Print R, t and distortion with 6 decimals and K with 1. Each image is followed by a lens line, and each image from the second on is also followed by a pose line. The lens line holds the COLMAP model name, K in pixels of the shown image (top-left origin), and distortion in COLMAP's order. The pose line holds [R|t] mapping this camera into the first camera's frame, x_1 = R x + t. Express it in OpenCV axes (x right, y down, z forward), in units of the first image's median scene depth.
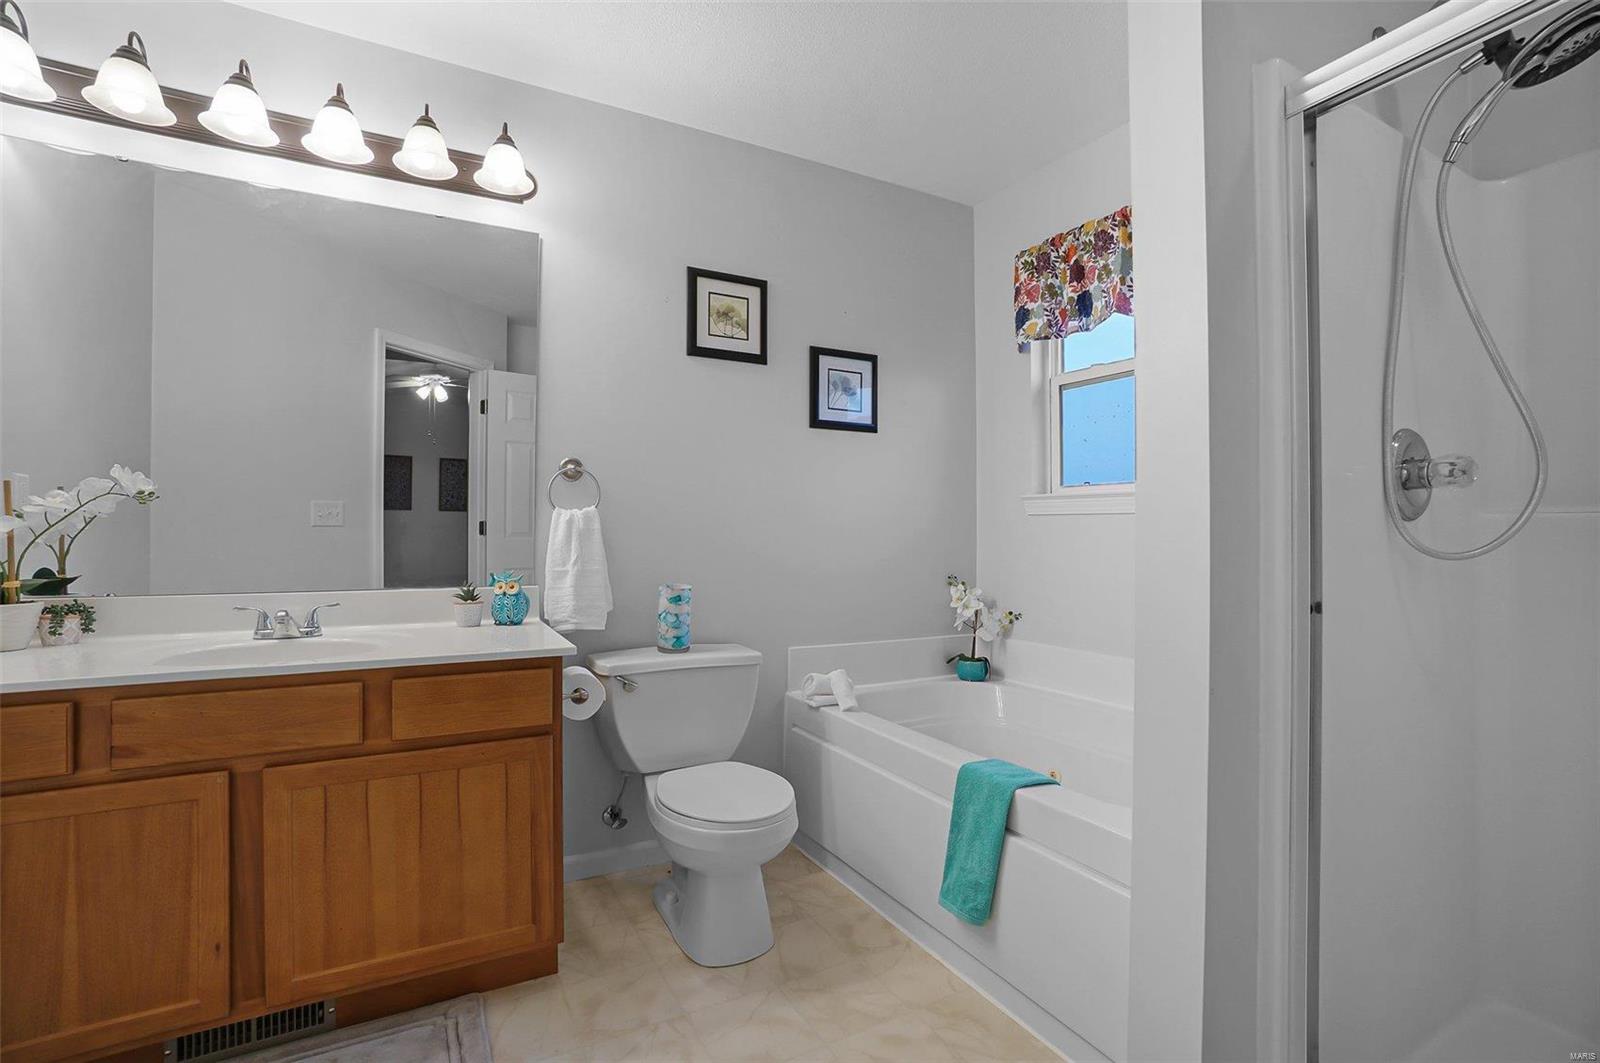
lens RADIAL K [[705.1, 0, 800.0], [0, 705.1, 531.5], [0, 0, 1]] dist [-0.037239, 0.019525]
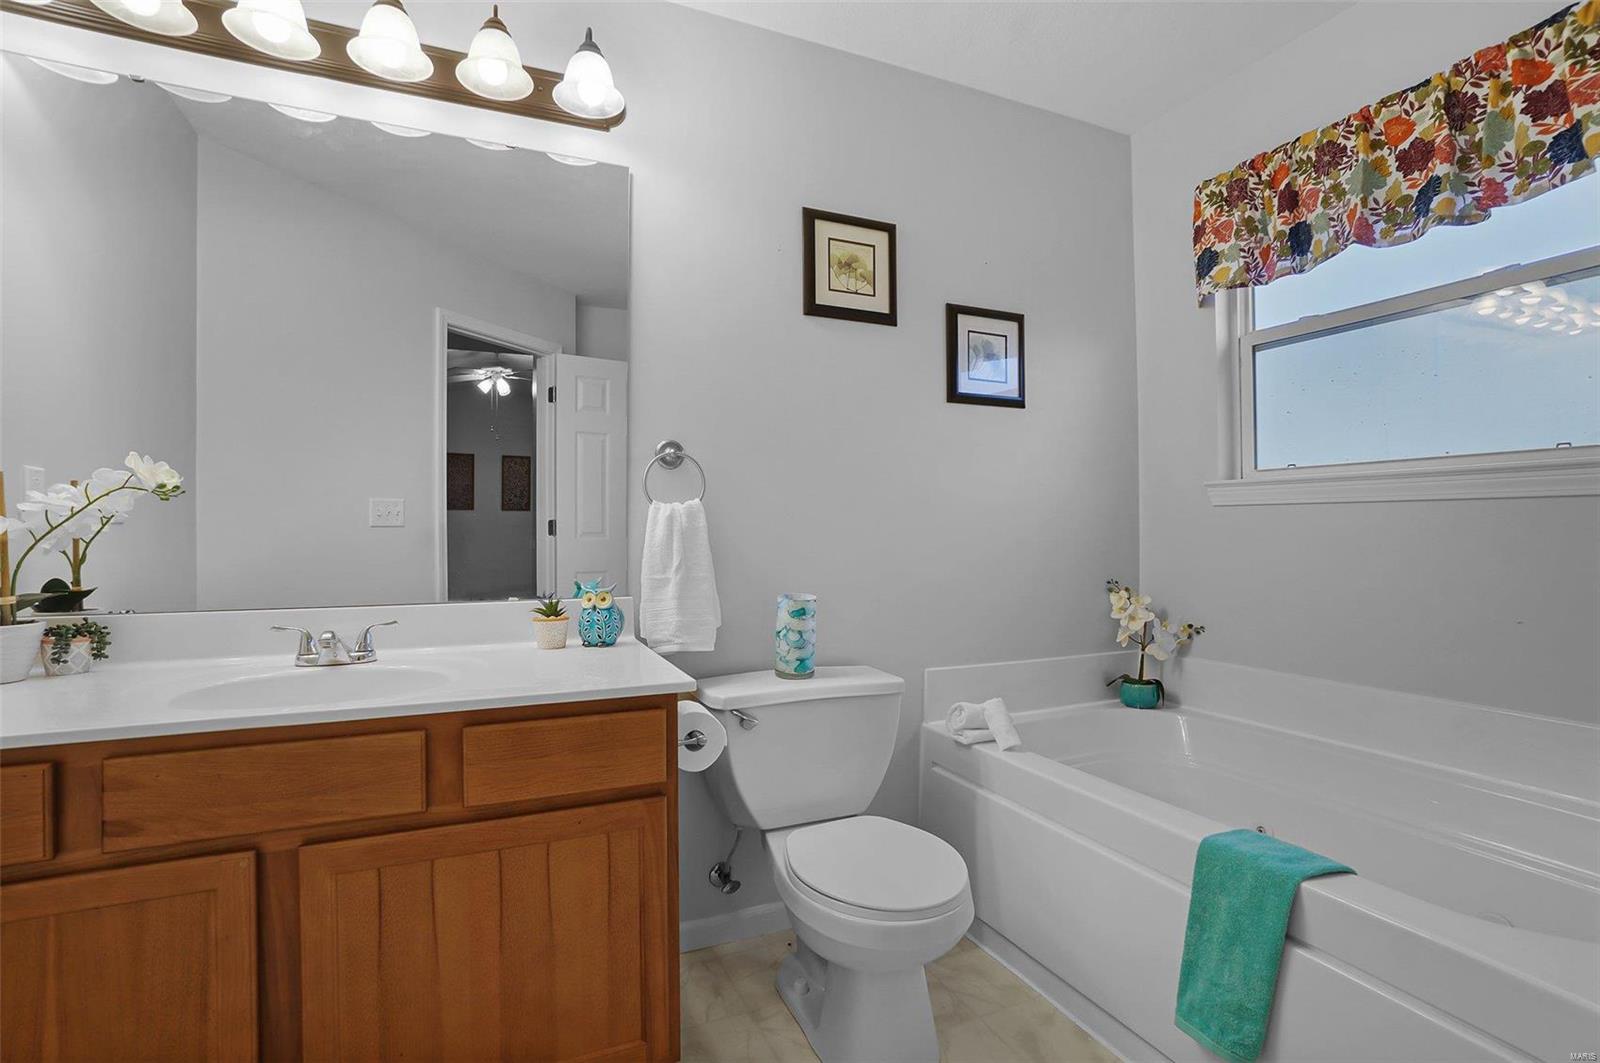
lens RADIAL K [[705.1, 0, 800.0], [0, 705.1, 531.5], [0, 0, 1]] dist [-0.037239, 0.019525]
pose [[0.997637, -0.007741, -0.068272, -0.126784], [0.007907, 0.999966, 0.002149, 0.001101], [0.068253, -0.002683, 0.997664, 0.204609]]
